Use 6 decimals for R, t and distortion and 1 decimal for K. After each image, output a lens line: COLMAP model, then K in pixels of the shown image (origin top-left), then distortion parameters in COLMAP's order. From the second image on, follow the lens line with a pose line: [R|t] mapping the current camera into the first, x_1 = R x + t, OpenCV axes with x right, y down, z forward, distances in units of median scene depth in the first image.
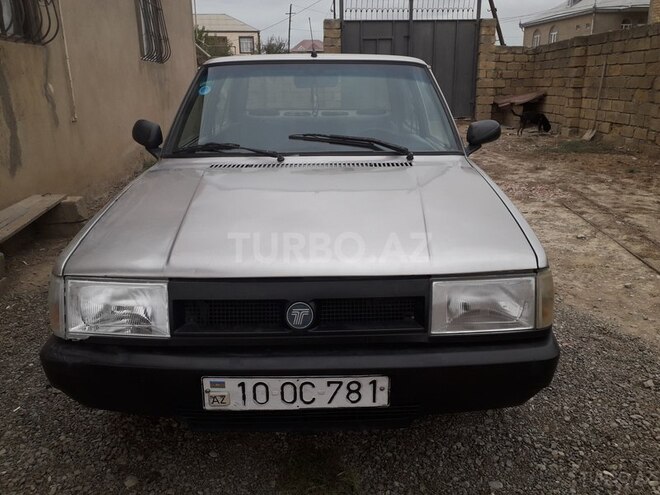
lens RADIAL K [[521.6, 0, 330.0], [0, 521.6, 247.5], [0, 0, 1]] dist [0.030053, -0.000315]
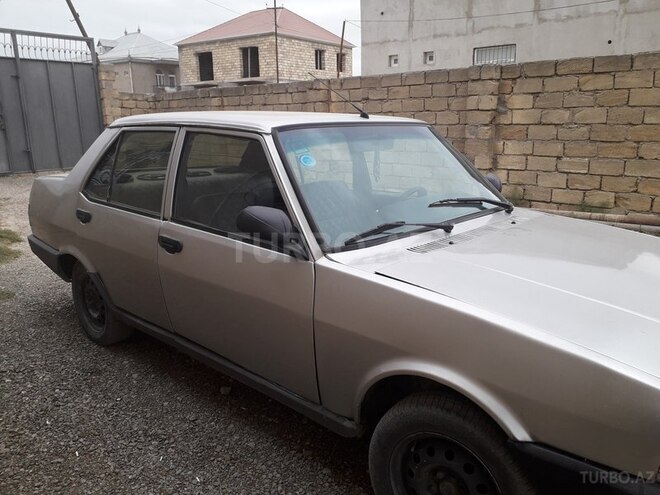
lens RADIAL K [[547.0, 0, 330.0], [0, 547.0, 247.5], [0, 0, 1]] dist [0.001412, 0.004323]
pose [[0.715583, -0.154033, 0.681333, -0.131563], [0.212040, 0.977259, -0.001765, -0.026181], [-0.665567, 0.145733, 0.731971, 0.063096]]
